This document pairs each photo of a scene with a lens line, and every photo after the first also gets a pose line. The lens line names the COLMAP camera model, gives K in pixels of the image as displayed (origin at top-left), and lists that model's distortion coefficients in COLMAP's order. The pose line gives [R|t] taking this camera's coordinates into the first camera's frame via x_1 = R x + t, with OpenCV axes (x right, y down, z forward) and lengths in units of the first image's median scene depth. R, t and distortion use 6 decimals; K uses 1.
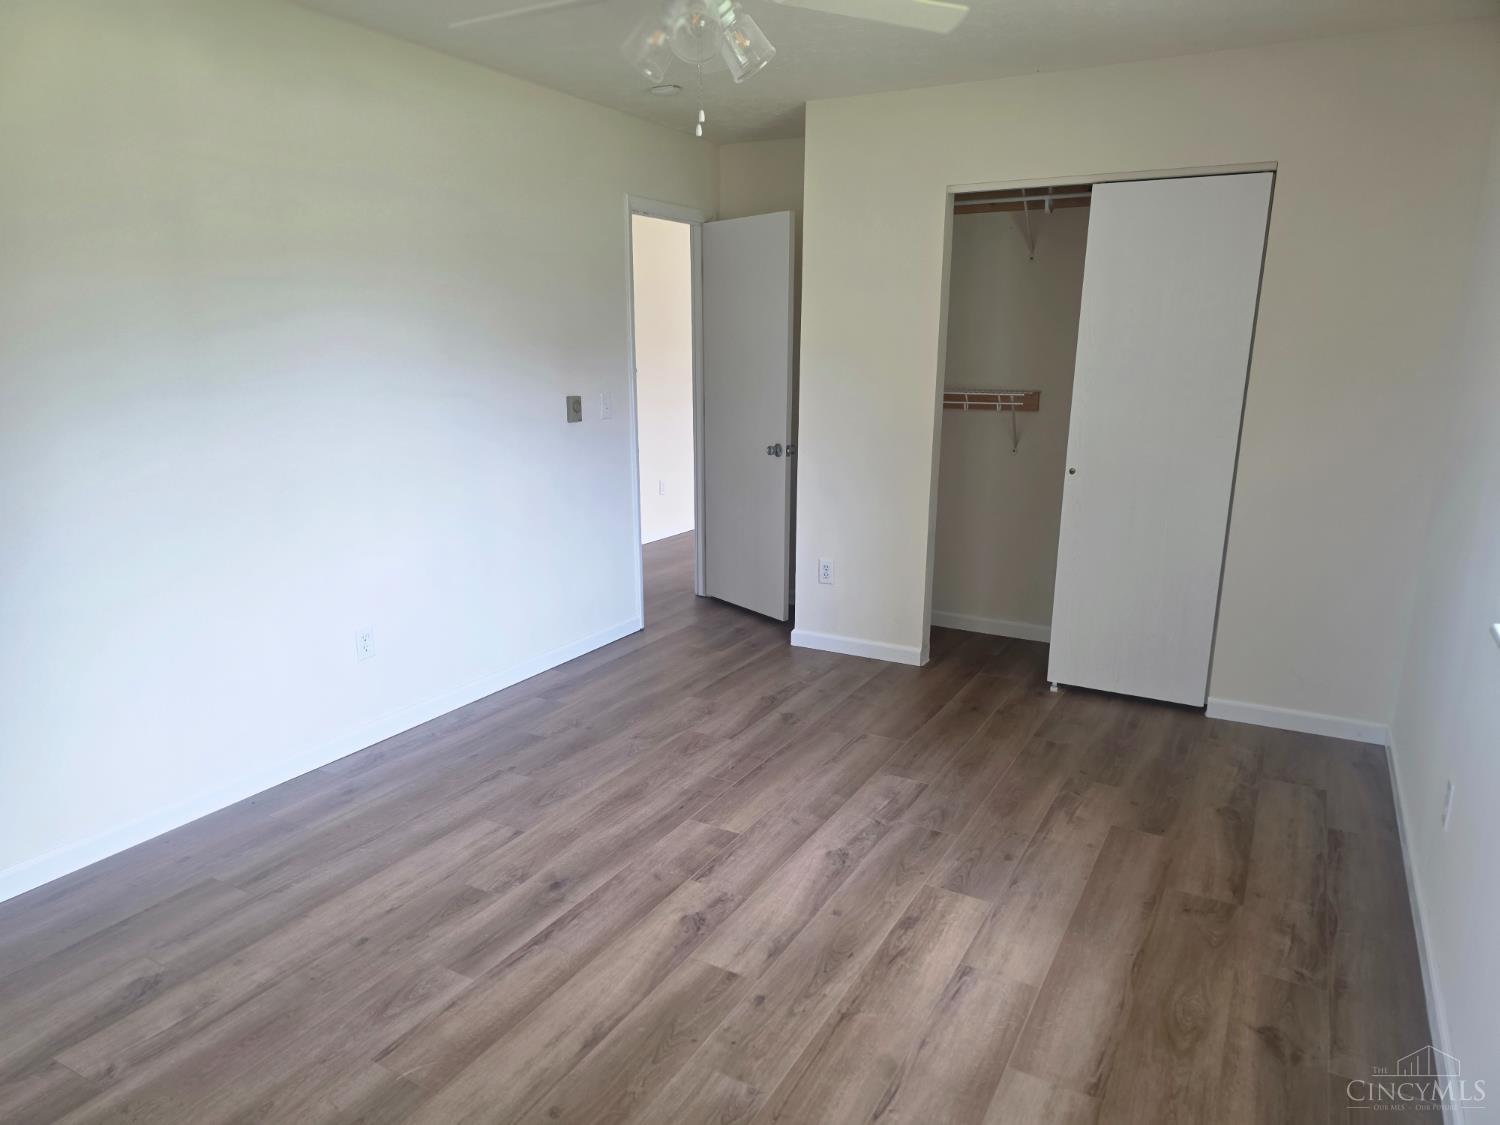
lens RADIAL K [[1003.0, 0, 758.1], [0, 1003.0, 580.7], [0, 0, 1]] dist [0.075745, -0.049896]
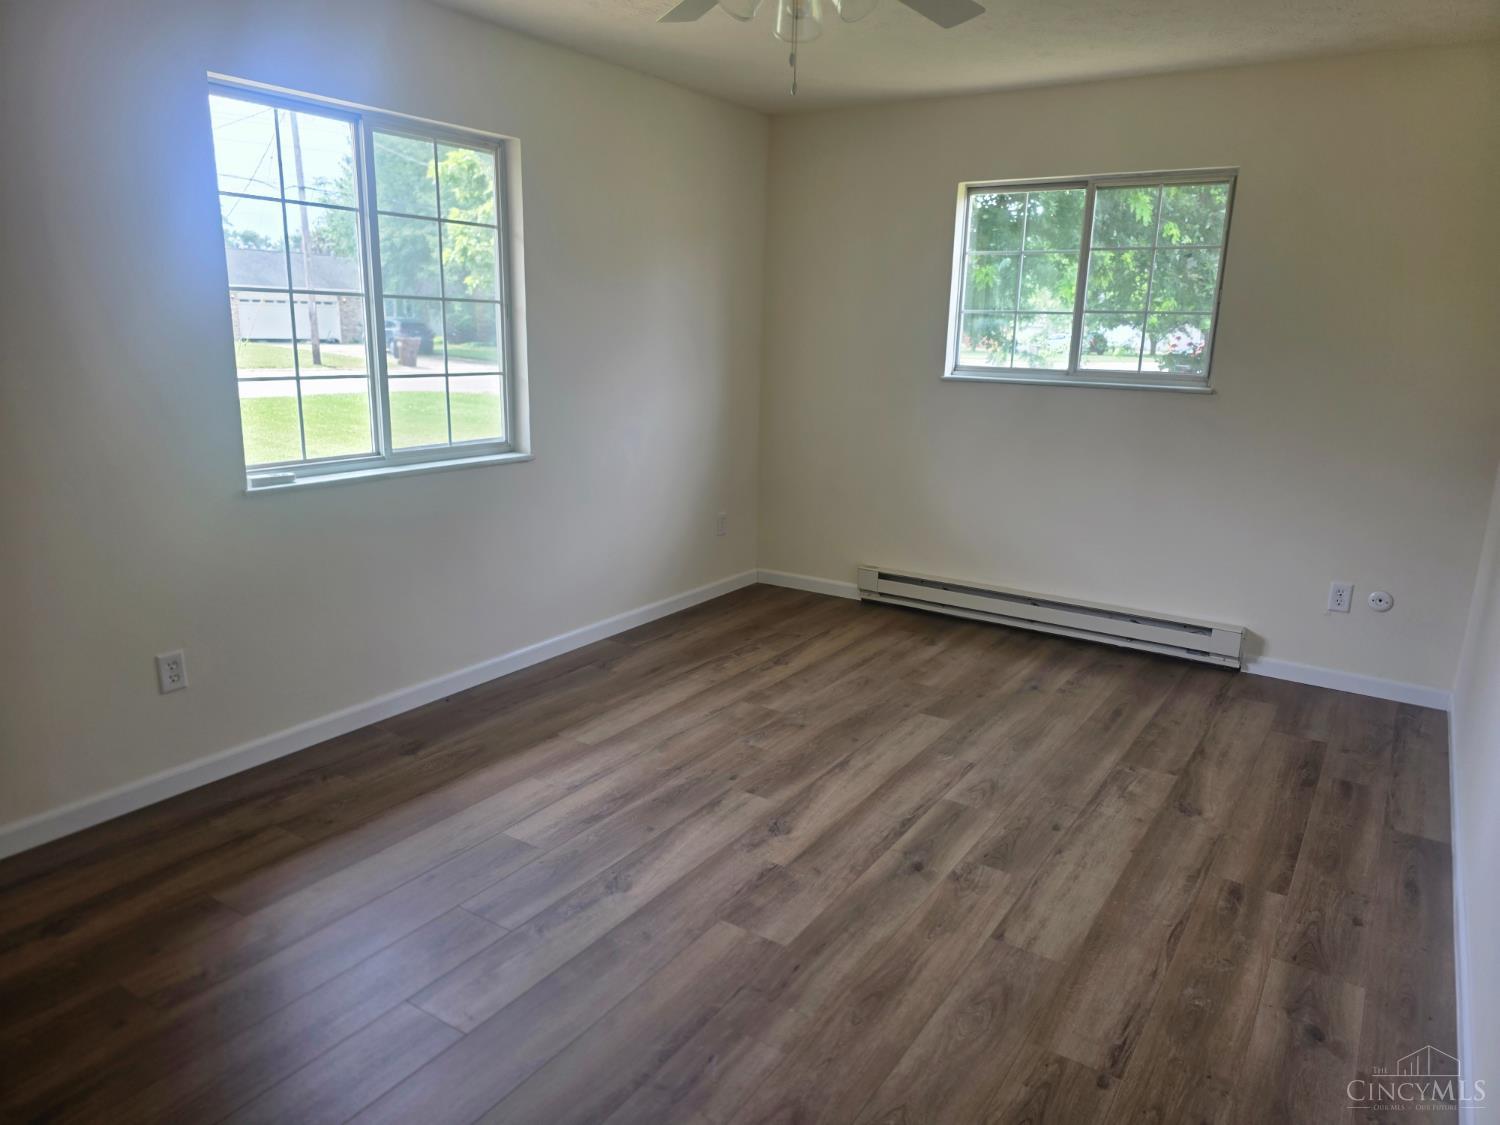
lens RADIAL K [[1003.0, 0, 758.1], [0, 1003.0, 580.7], [0, 0, 1]] dist [0.075745, -0.049896]
pose [[-0.996016, -0.049029, 0.074488, -0.107795], [-0.008474, 0.883554, 0.468253, -0.425941], [-0.088772, 0.465756, -0.880449, 1.822031]]
